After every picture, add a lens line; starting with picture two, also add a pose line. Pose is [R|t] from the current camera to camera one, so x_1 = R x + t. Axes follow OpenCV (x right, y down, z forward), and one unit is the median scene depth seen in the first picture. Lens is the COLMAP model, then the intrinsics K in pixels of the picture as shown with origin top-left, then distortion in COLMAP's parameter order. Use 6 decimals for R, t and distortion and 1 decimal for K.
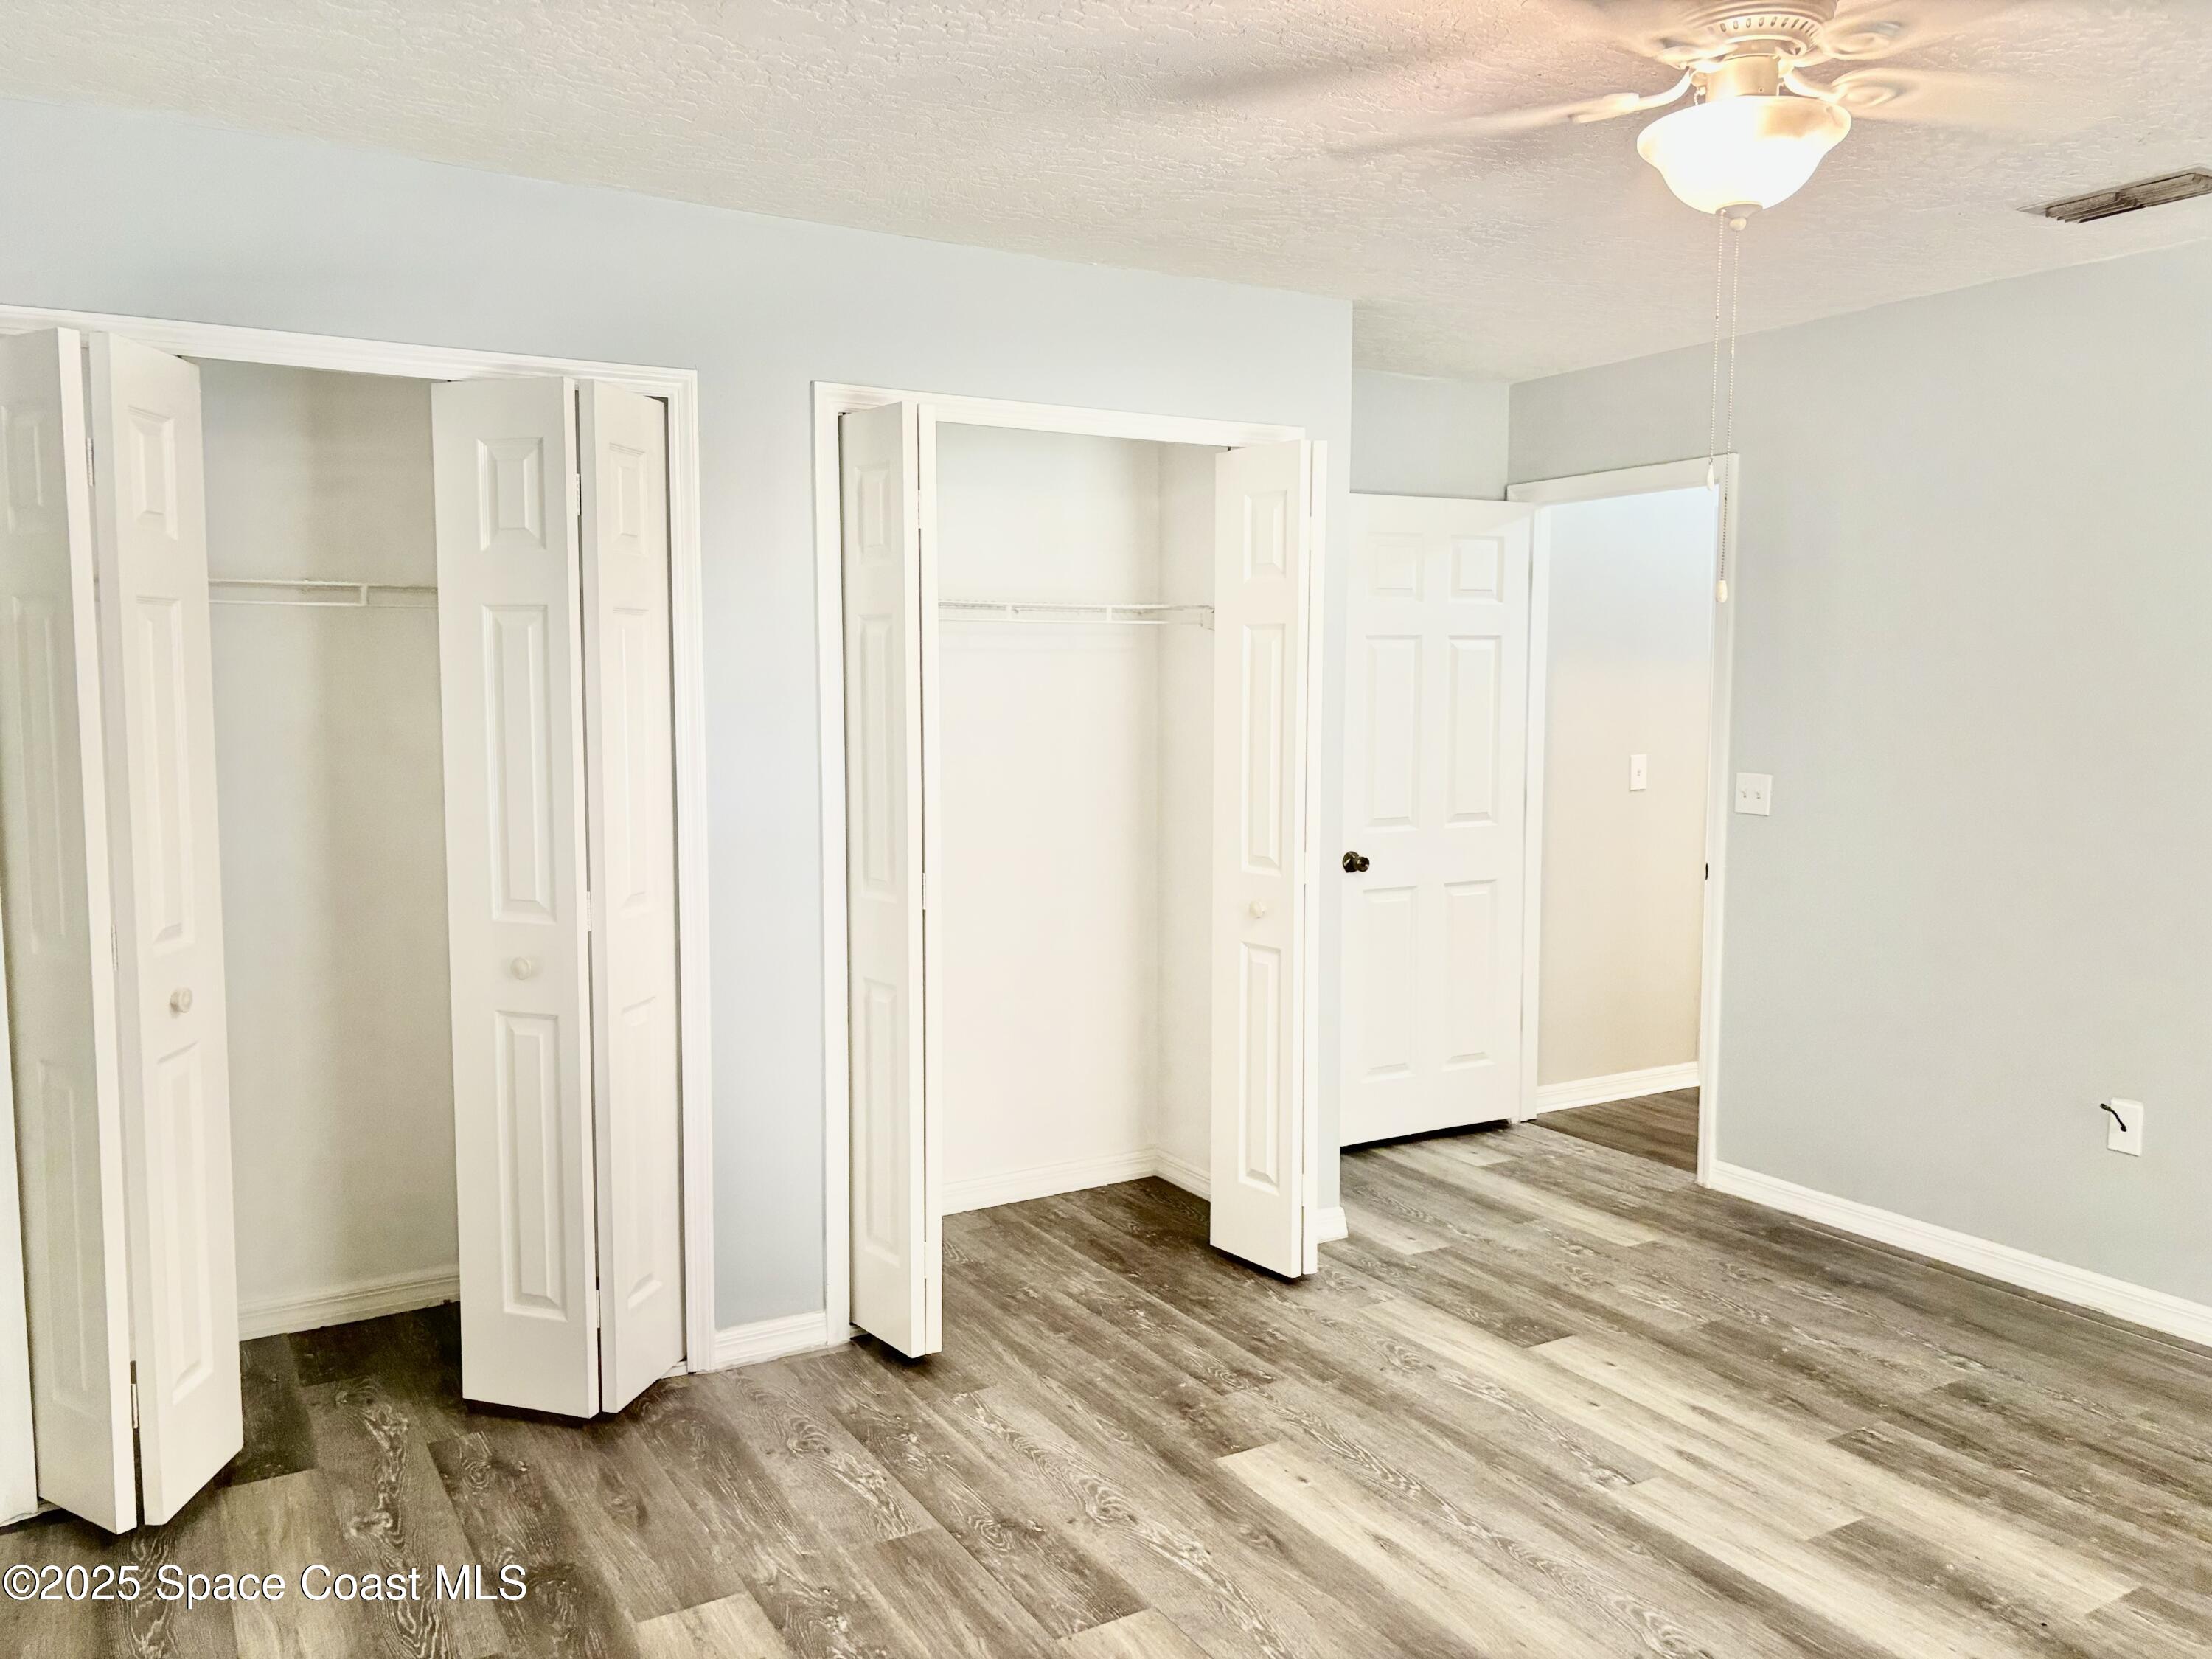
lens RADIAL K [[1677.0, 0, 1110.2], [0, 1677.0, 820.8], [0, 0, 1]] dist [0.003991, -0.002621]
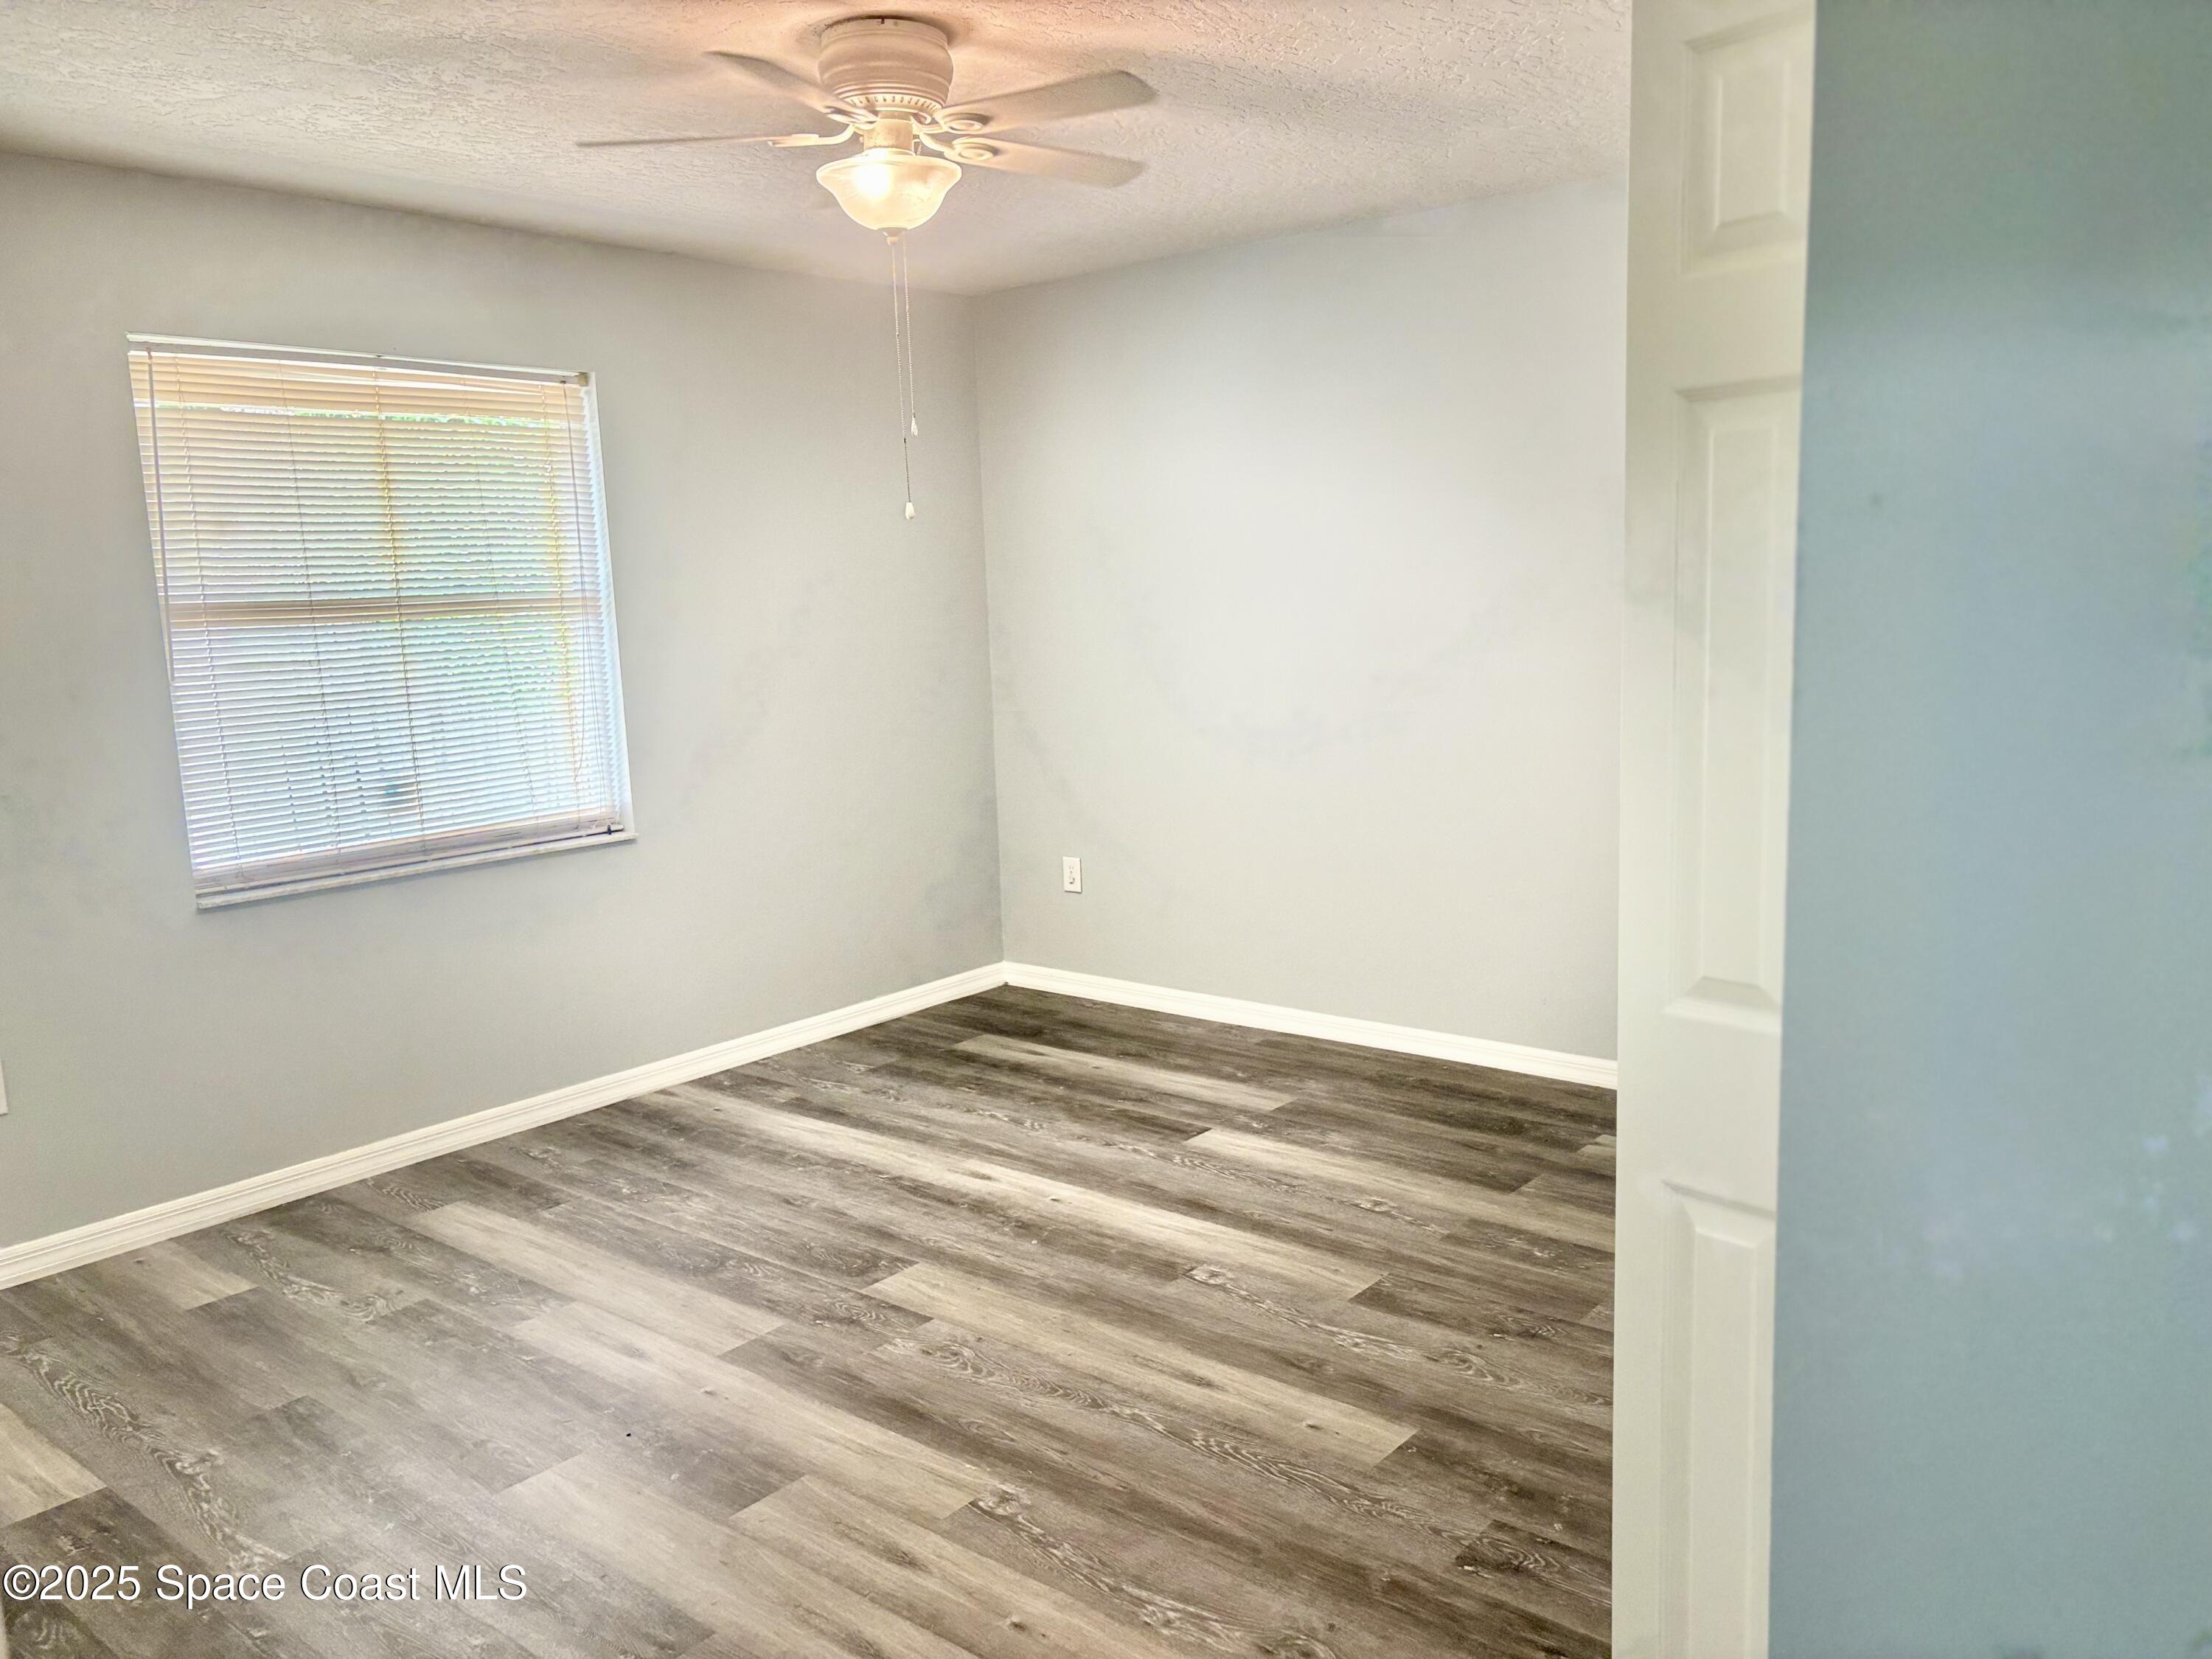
lens RADIAL K [[1677.0, 0, 1111.5], [0, 1677.0, 830.9], [0, 0, 1]] dist [0.003991, -0.002621]
pose [[-0.938972, 0.087143, -0.332771, 0.506949], [0.012137, 0.975171, 0.221122, -0.139909], [0.343778, 0.203589, -0.916716, 1.765728]]
